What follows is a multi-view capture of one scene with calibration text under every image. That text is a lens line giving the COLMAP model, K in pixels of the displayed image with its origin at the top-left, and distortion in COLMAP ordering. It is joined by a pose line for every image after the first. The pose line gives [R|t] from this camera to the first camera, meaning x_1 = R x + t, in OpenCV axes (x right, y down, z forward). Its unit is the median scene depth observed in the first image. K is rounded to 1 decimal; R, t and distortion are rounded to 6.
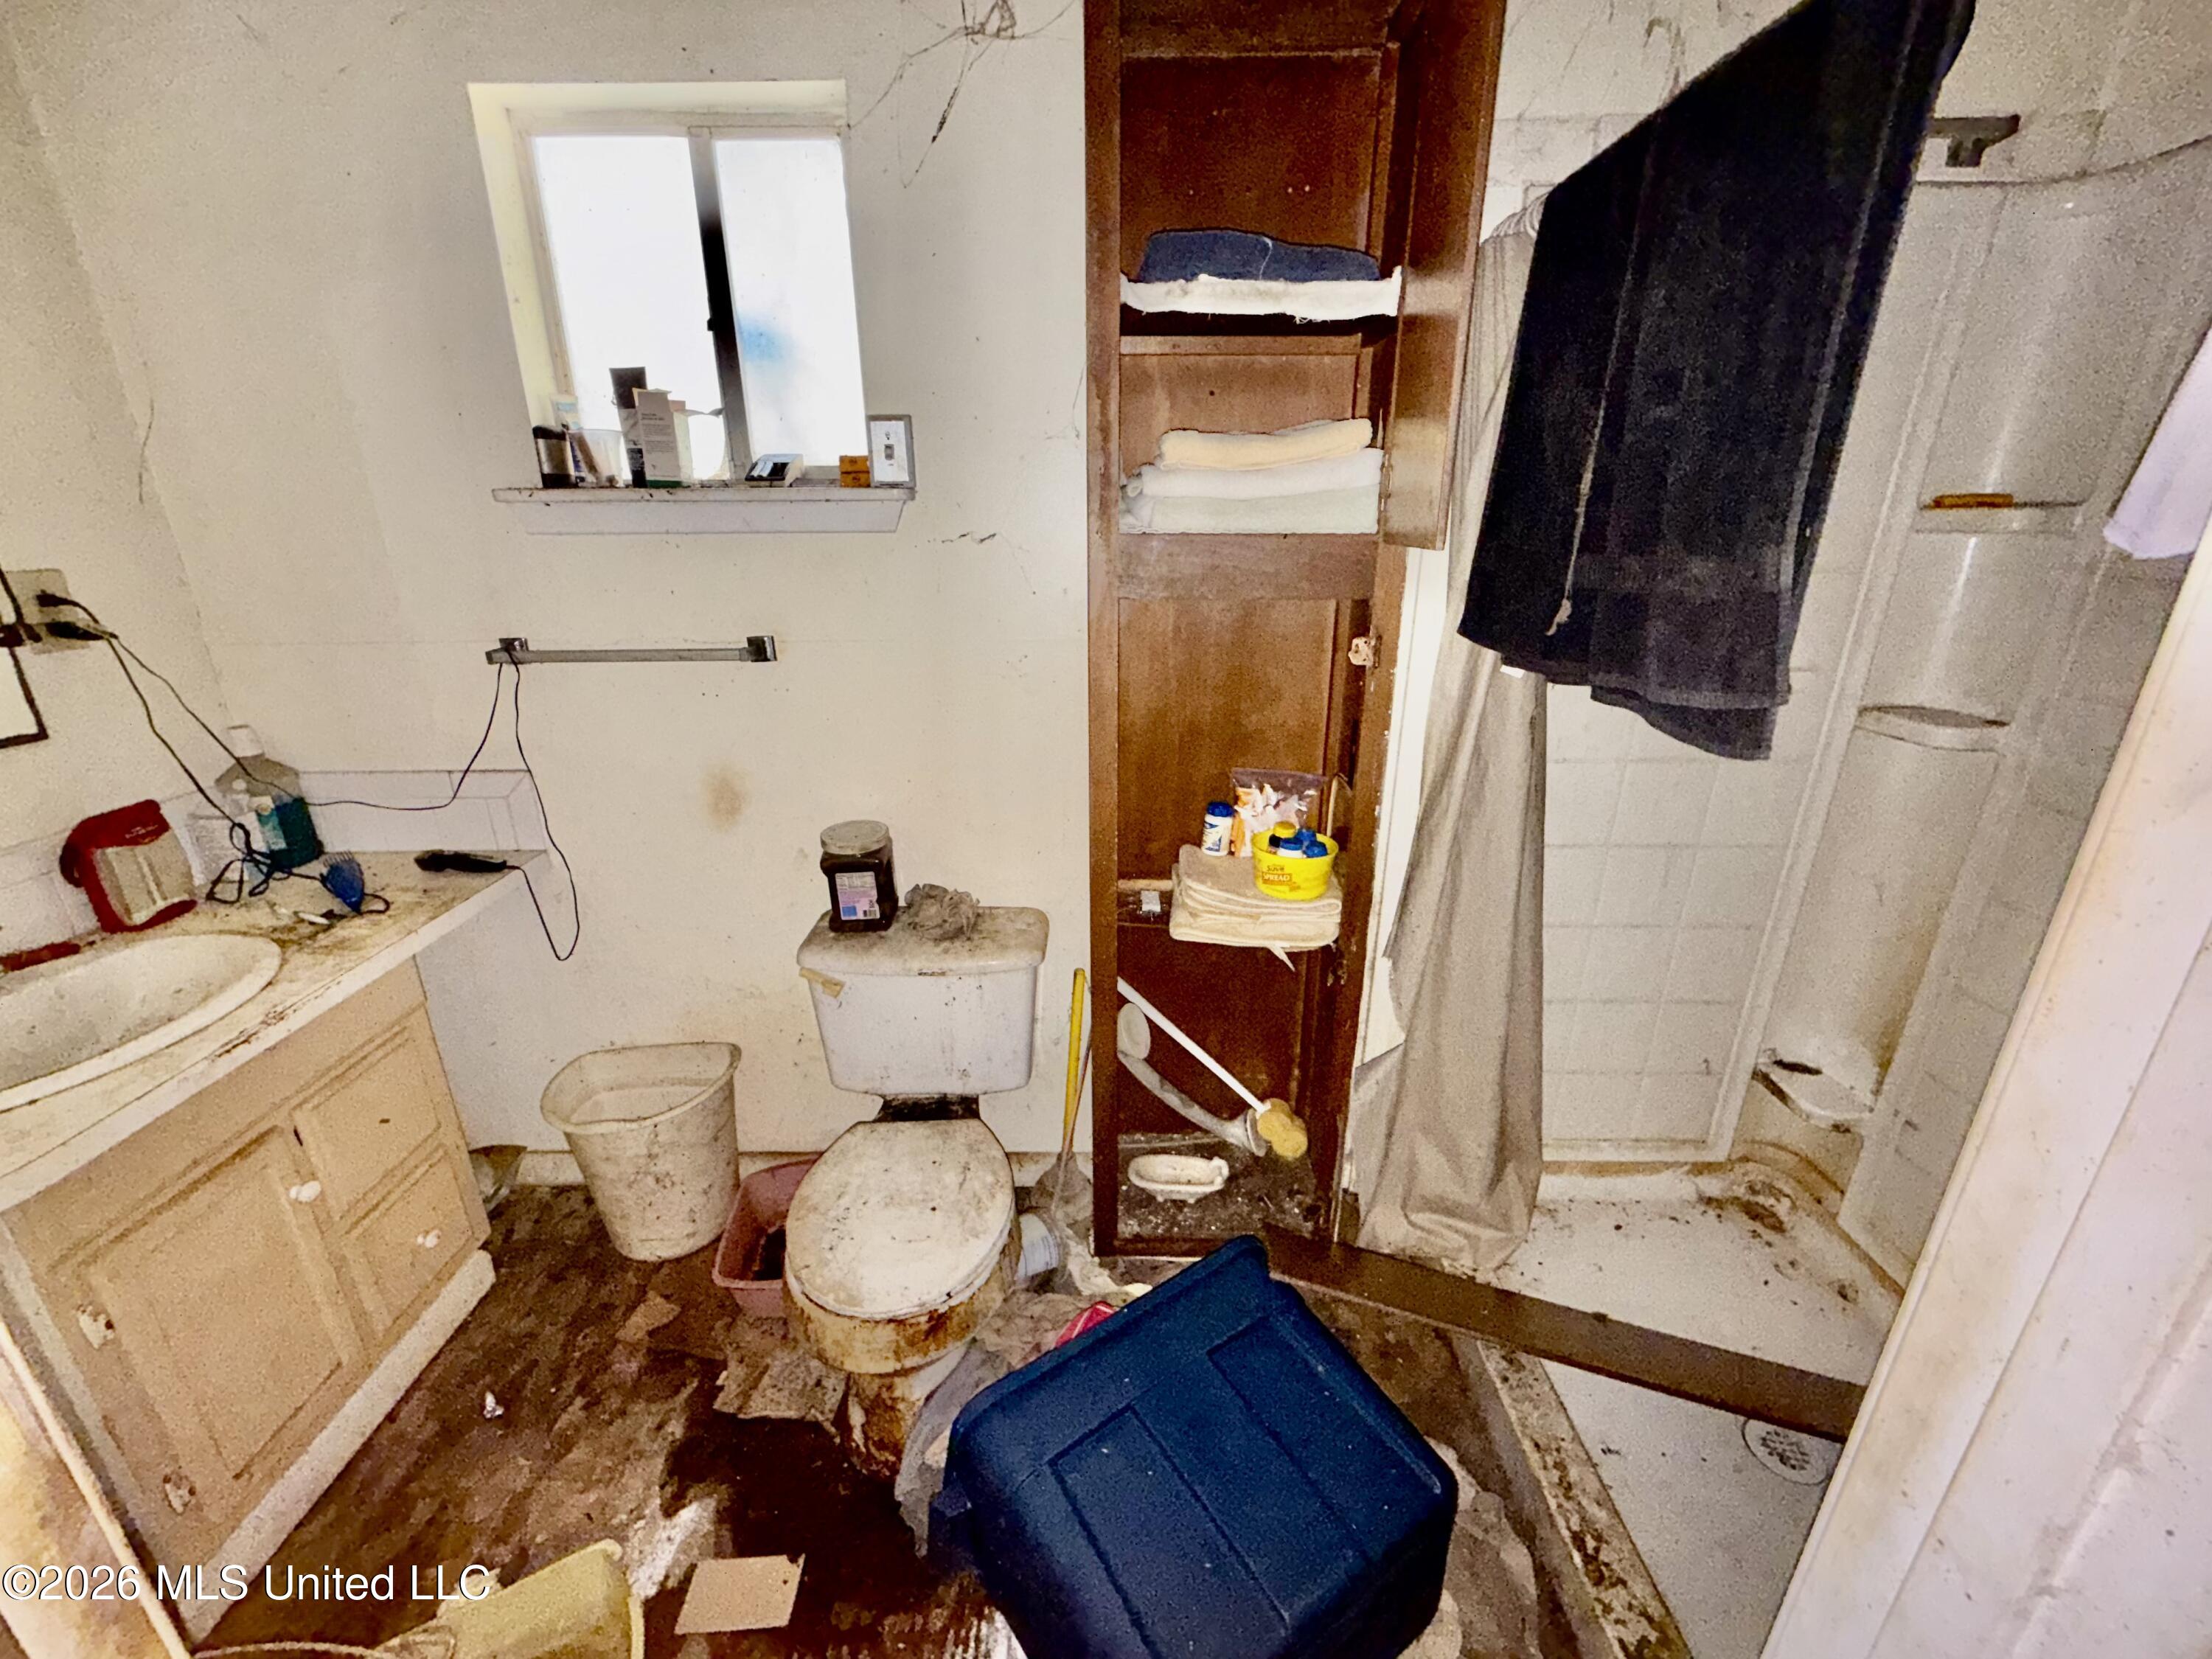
lens RADIAL K [[891.8, 0, 1099.7], [0, 891.8, 838.6], [0, 0, 1]] dist [0.001054, 0.000185]
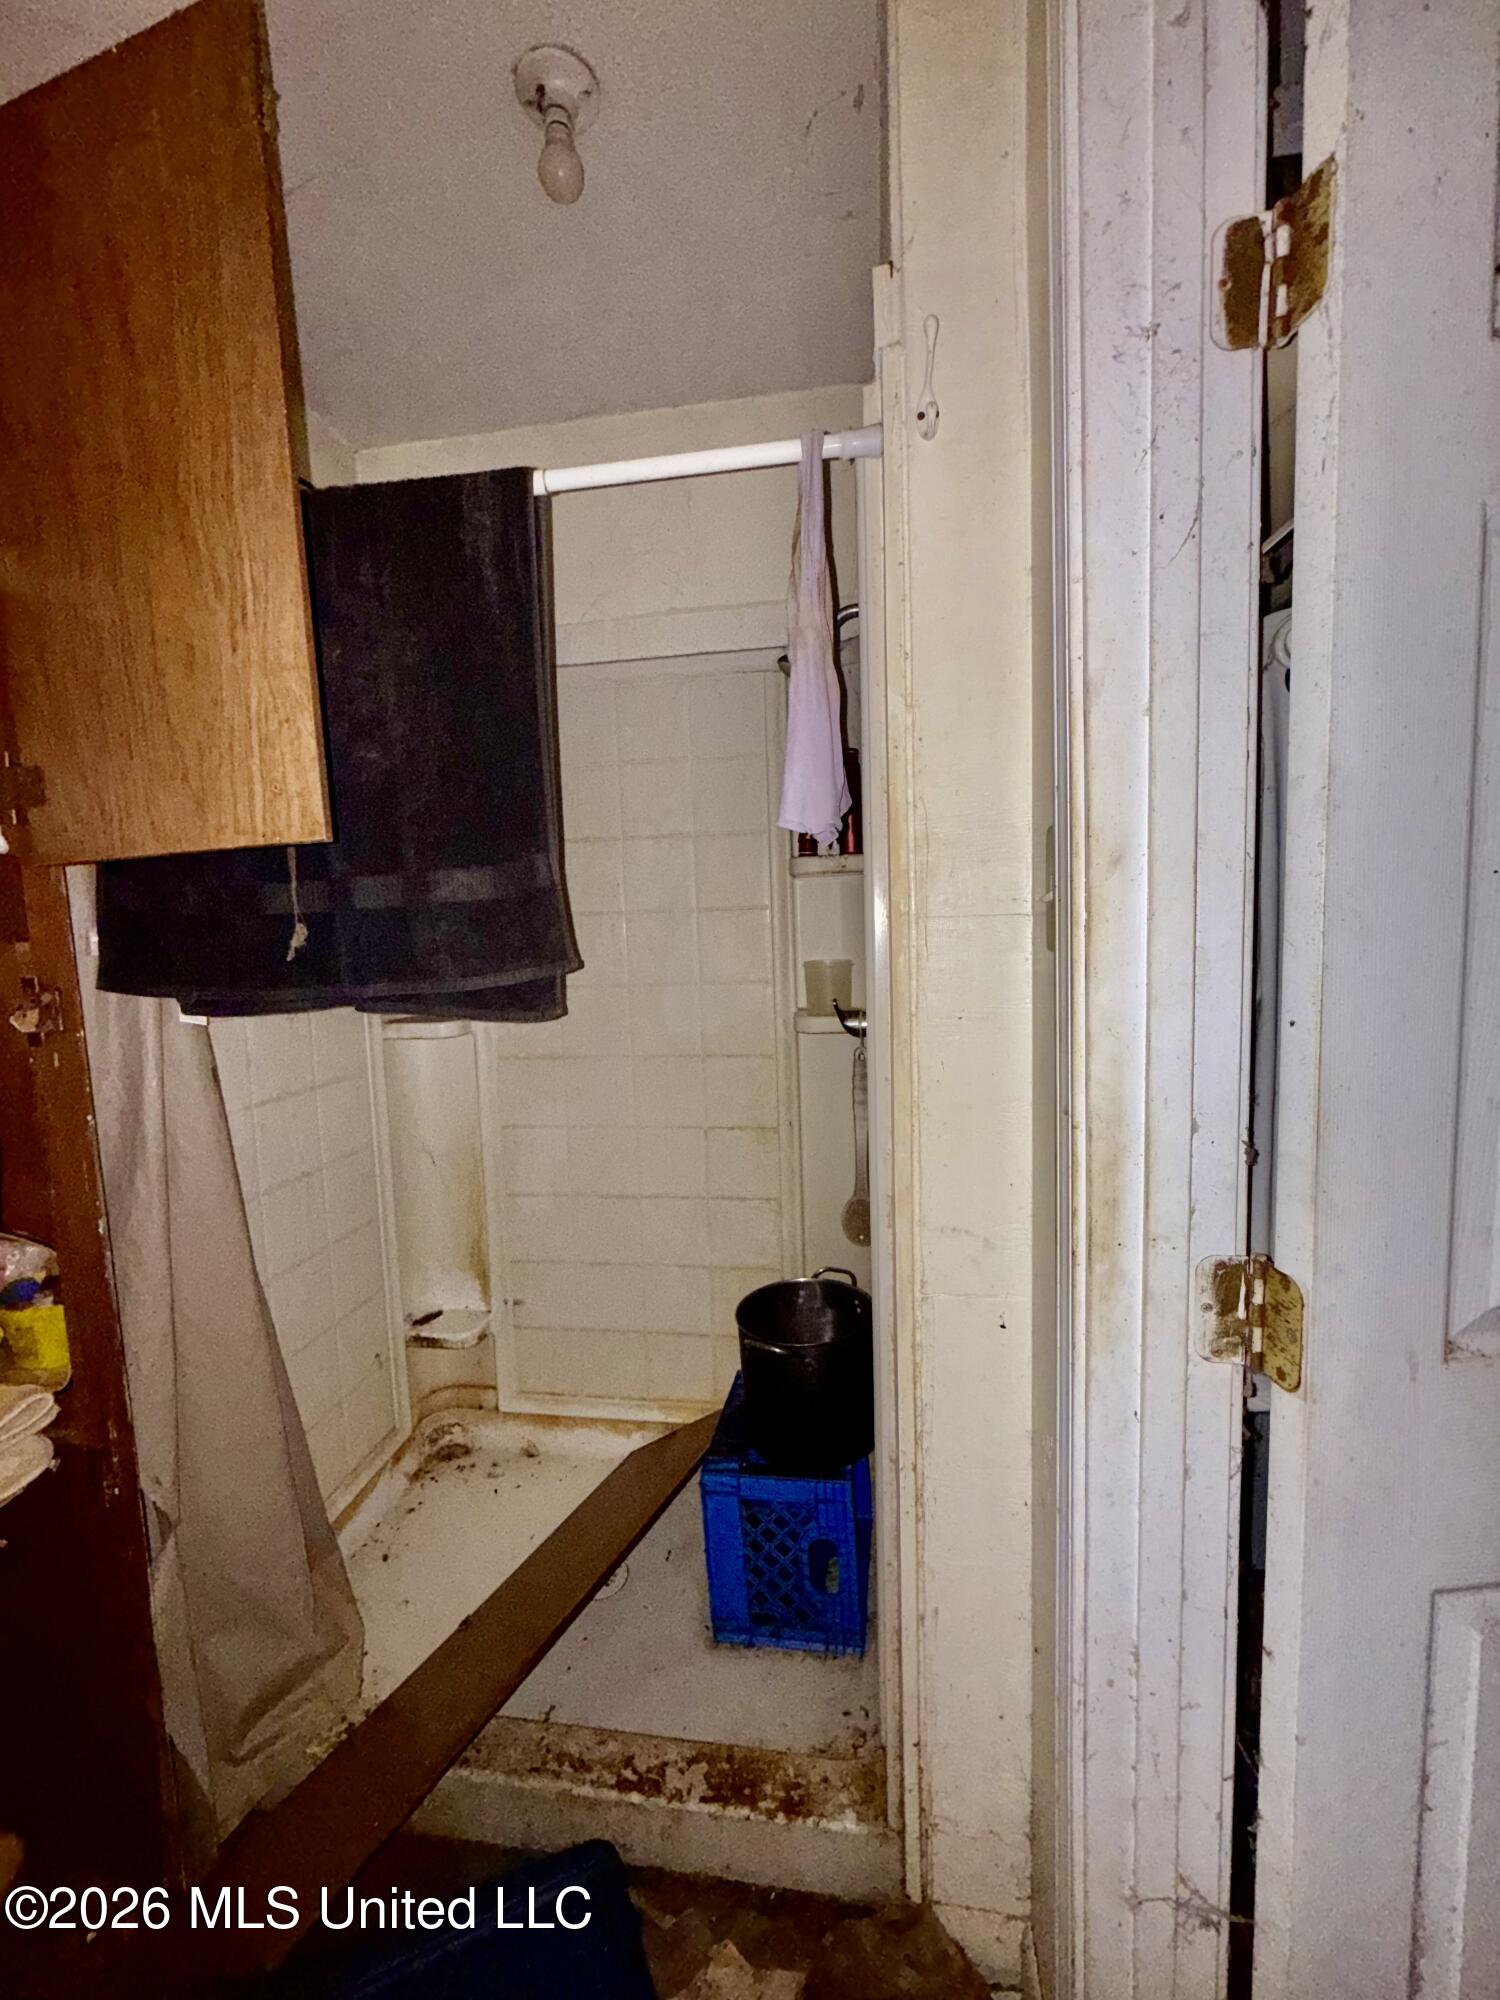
lens RADIAL K [[806.3, 0, 744.3], [0, 806.3, 998.9], [0, 0, 1]] dist [0.001054, 0.000185]
pose [[0.129892, -0.086961, 0.987707, -0.210156], [0.362392, 0.931393, 0.034345, -0.028612], [-0.922930, 0.353476, 0.152495, 0.301037]]
